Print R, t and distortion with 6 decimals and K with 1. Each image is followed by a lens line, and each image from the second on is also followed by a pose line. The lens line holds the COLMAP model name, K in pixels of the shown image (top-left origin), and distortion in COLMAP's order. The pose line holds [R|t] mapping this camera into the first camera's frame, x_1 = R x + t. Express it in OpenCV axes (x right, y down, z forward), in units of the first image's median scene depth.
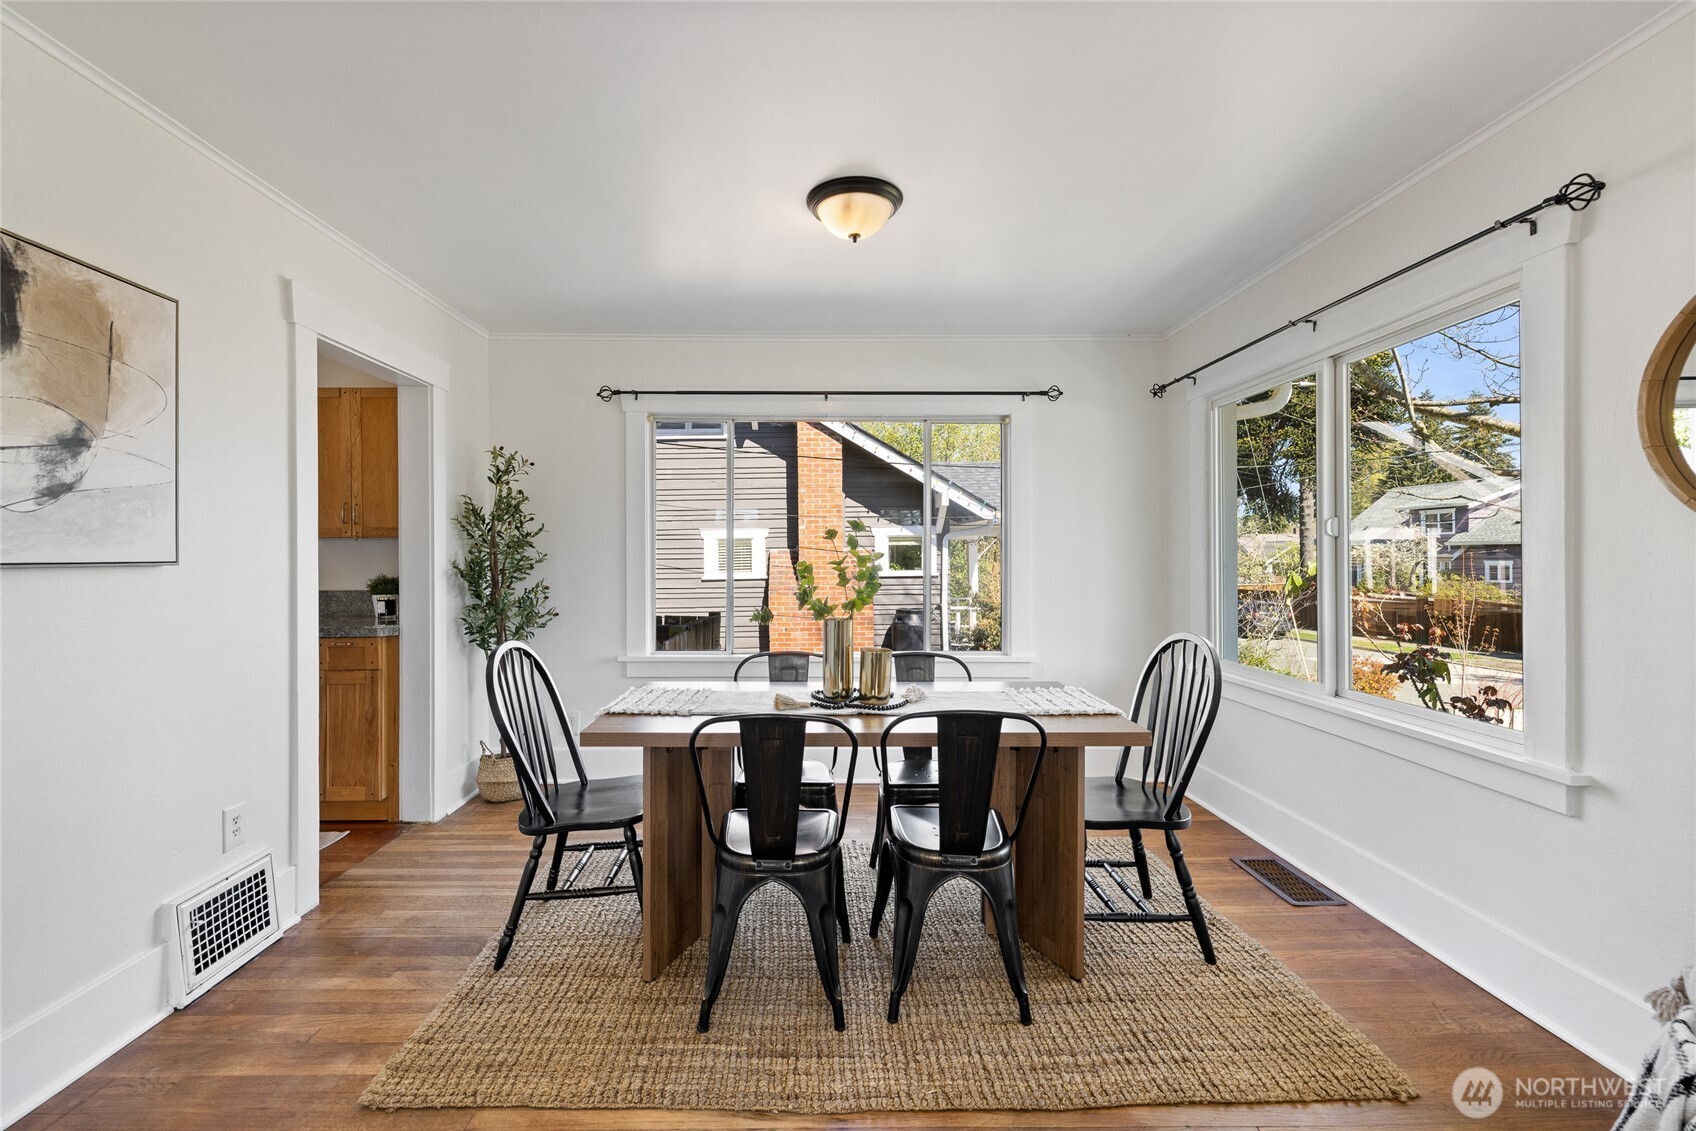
lens RADIAL K [[716.1, 0, 825.9], [0, 716.1, 558.7], [0, 0, 1]] dist [0.002277, -0.000094]
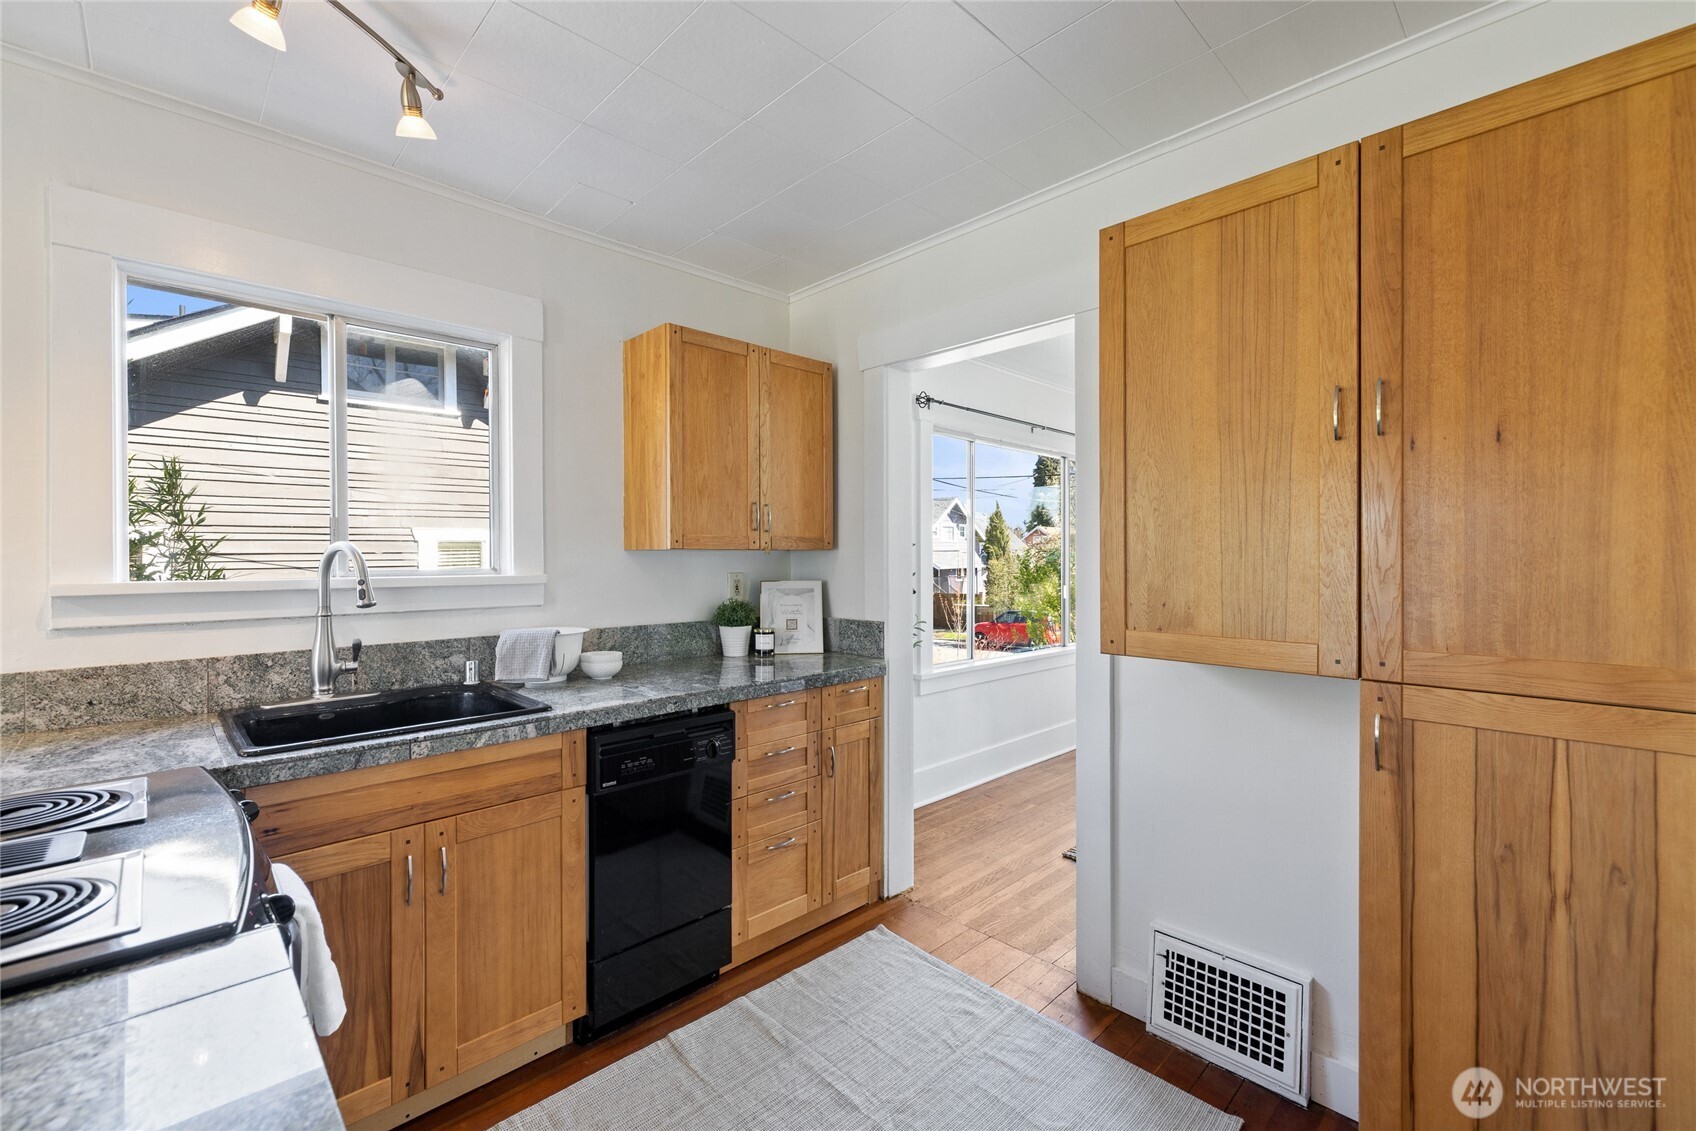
lens RADIAL K [[716.1, 0, 825.9], [0, 716.1, 558.7], [0, 0, 1]] dist [0.002277, -0.000094]
pose [[0.731896, -0.001326, 0.681415, -1.192762], [0.002744, 0.999996, -0.001001, -0.020724], [-0.681411, 0.002603, 0.731896, 0.444752]]
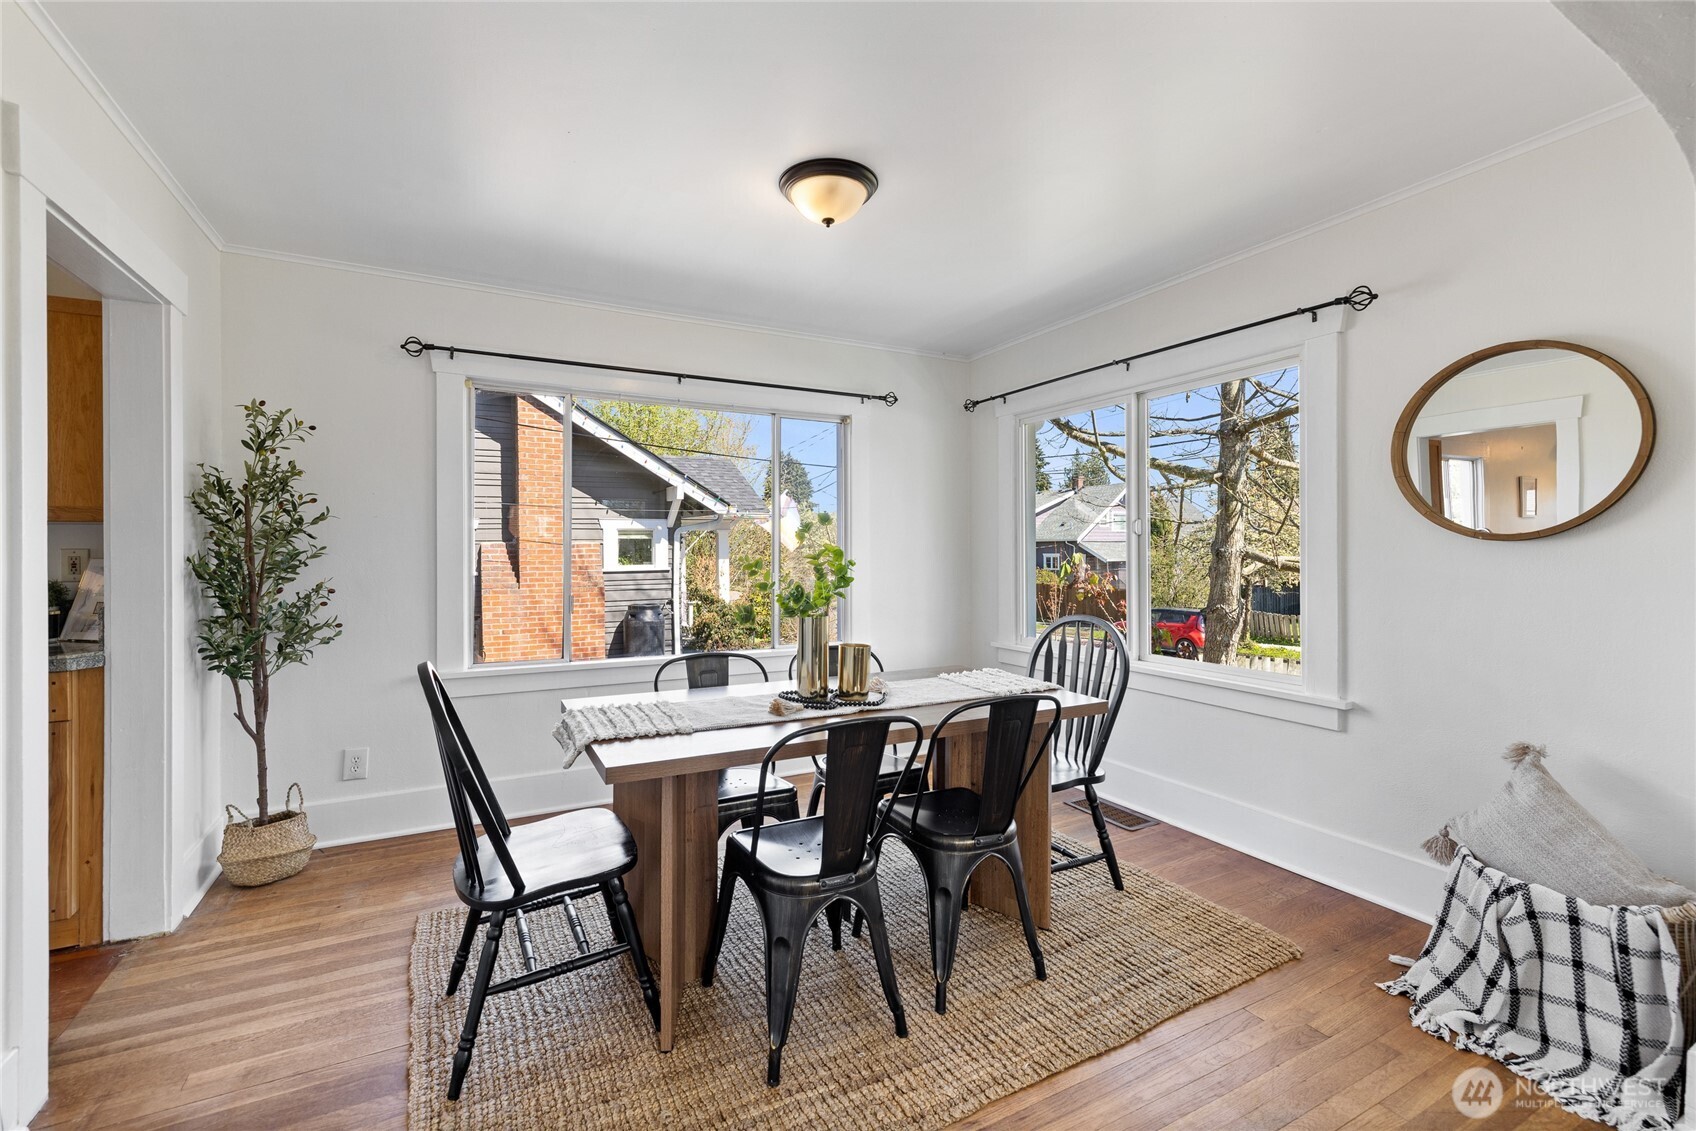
lens RADIAL K [[708.0, 0, 815.7], [0, 708.0, 550.2], [0, 0, 1]] dist [-0.000038, -0.000054]
pose [[0.897398, 0.000064, 0.441222, -0.286885], [0.001573, 0.999993, -0.003343, 0.000224], [-0.441219, 0.003694, 0.897392, 0.105152]]
